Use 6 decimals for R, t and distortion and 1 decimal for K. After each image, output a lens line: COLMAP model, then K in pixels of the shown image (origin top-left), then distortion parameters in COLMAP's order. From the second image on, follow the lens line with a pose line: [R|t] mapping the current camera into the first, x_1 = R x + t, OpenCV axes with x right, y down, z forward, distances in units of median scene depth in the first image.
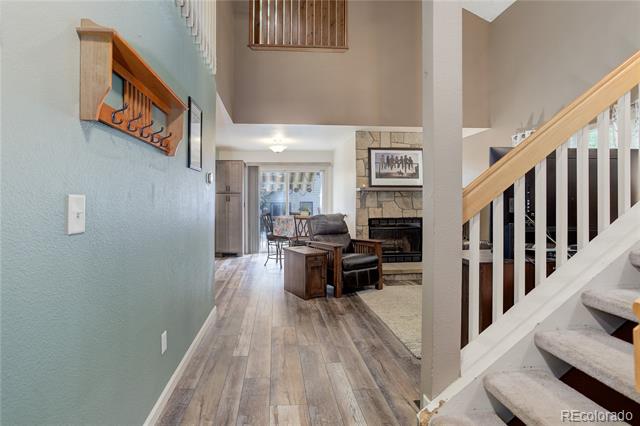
lens RADIAL K [[311.7, 0, 298.1], [0, 311.7, 203.7], [0, 0, 1]] dist [-0.003142, 0.002155]
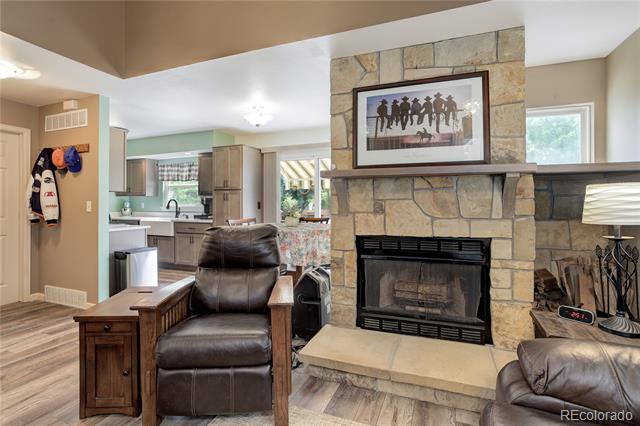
lens RADIAL K [[327.9, 0, 315.6], [0, 327.9, 196.6], [0, 0, 1]] dist [-0.006622, -0.000156]
pose [[0.900902, -0.008823, -0.433932, 0.389239], [-0.001513, 0.999723, -0.023468, -0.000738], [0.434019, 0.021799, 0.900640, 0.519608]]
